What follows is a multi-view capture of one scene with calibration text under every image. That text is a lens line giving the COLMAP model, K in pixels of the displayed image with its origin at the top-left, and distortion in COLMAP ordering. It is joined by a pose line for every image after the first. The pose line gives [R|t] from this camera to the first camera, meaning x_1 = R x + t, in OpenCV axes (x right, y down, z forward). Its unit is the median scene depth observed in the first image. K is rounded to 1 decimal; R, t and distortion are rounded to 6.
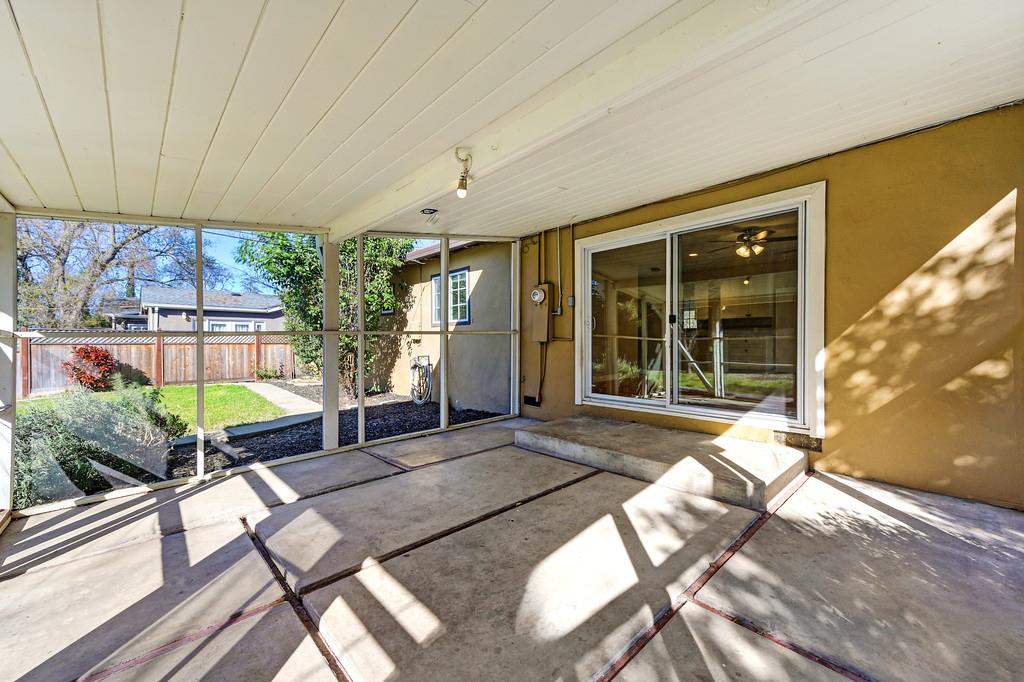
lens RADIAL K [[397.9, 0, 508.8], [0, 397.9, 340.7], [0, 0, 1]] dist [0.008665, -0.000148]
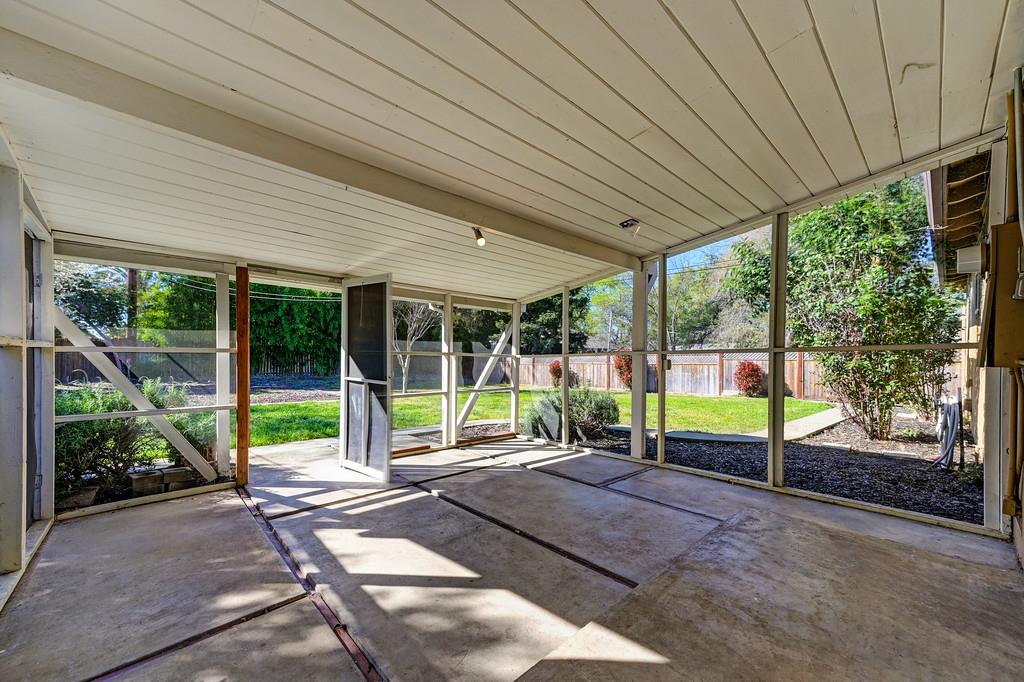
lens RADIAL K [[397.9, 0, 524.9], [0, 397.9, 359.2], [0, 0, 1]] dist [0.008665, -0.000148]
pose [[0.009576, 0.010904, -0.999895, 0.944894], [-0.001603, 0.999939, 0.010889, -0.025071], [0.999953, 0.001499, 0.009593, 0.949639]]
